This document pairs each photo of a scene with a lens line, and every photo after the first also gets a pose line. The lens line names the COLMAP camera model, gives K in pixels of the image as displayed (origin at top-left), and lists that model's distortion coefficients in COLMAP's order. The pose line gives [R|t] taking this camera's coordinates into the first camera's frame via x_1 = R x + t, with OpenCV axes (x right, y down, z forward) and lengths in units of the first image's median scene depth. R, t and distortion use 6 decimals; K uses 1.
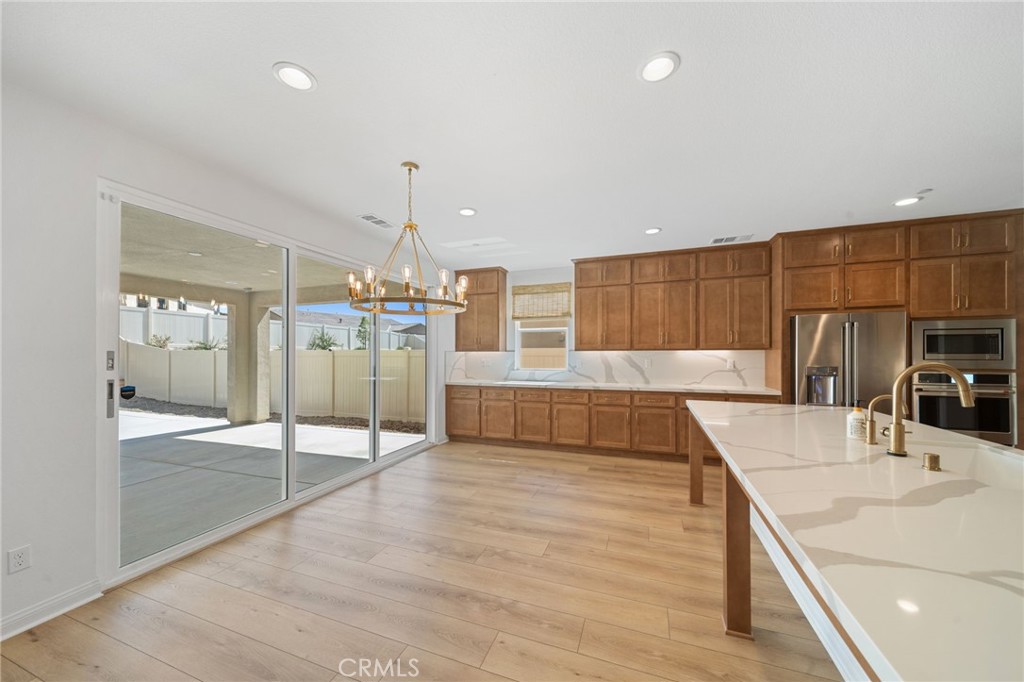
lens RADIAL K [[357.4, 0, 517.3], [0, 357.4, 354.2], [0, 0, 1]] dist [0.010334, -0.000050]
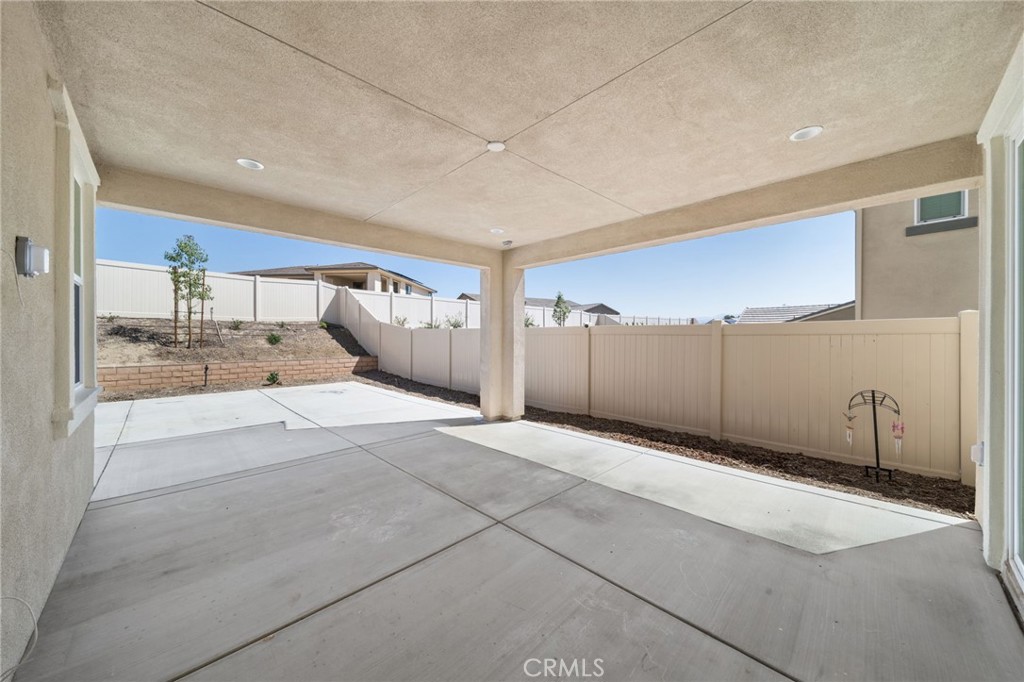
lens RADIAL K [[376.5, 0, 529.0], [0, 376.5, 338.0], [0, 0, 1]] dist [0.132458, -0.000027]
pose [[0.906549, 0.009153, -0.422002, -0.580621], [-0.007923, 0.999958, 0.004669, 0.021013], [0.422027, -0.000889, 0.906583, 0.461055]]
